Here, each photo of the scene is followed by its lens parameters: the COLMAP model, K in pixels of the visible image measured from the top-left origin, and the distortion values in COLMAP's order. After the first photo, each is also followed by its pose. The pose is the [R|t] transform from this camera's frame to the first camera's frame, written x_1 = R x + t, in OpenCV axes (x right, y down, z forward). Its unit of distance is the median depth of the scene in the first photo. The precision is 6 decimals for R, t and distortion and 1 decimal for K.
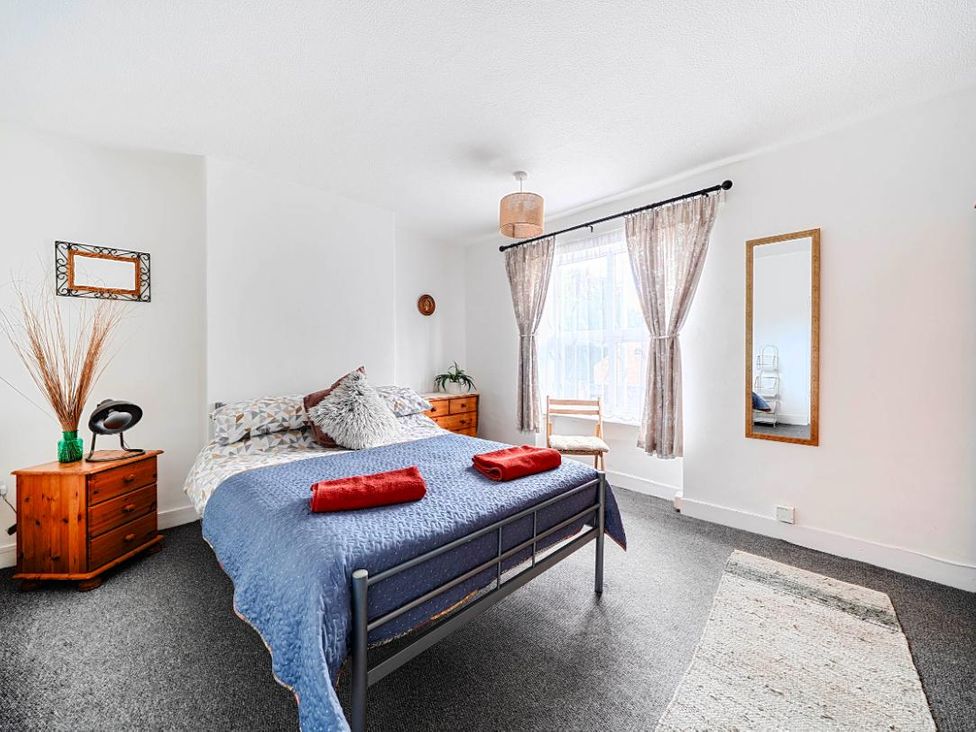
lens RADIAL K [[375.2, 0, 482.1], [0, 375.2, 363.6], [0, 0, 1]] dist [0.001612, -0.000038]
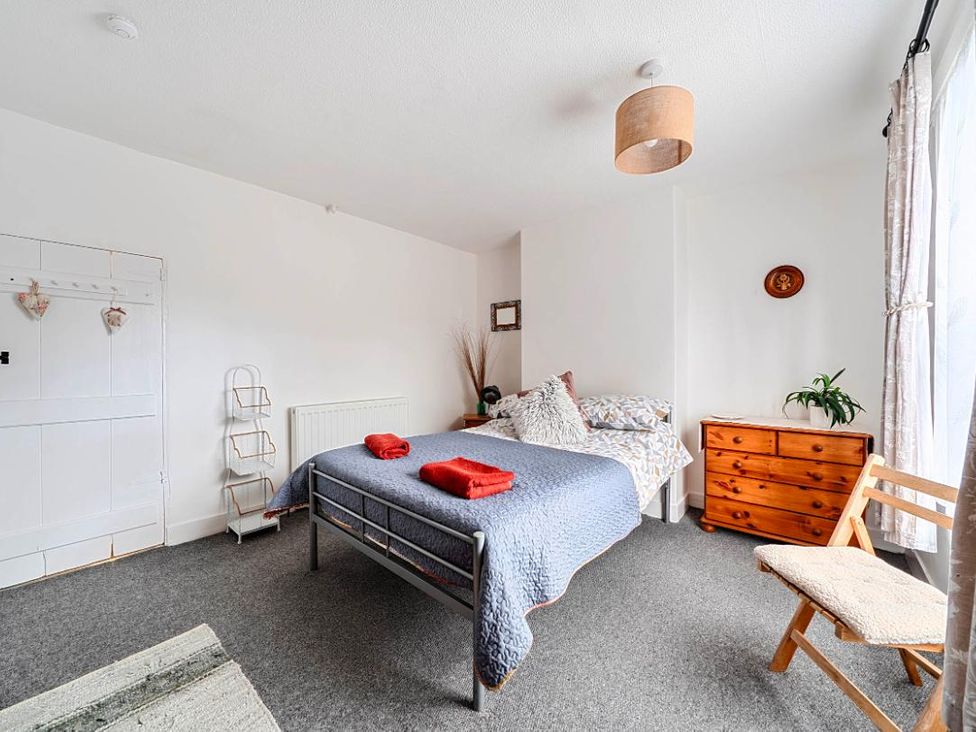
lens RADIAL K [[375.2, 0, 482.1], [0, 375.2, 363.6], [0, 0, 1]] dist [0.001612, -0.000038]
pose [[0.077921, 0.001250, -0.996959, 0.767814], [-0.017562, 0.999846, -0.000119, -0.010126], [0.996805, 0.017517, 0.077931, 0.737752]]
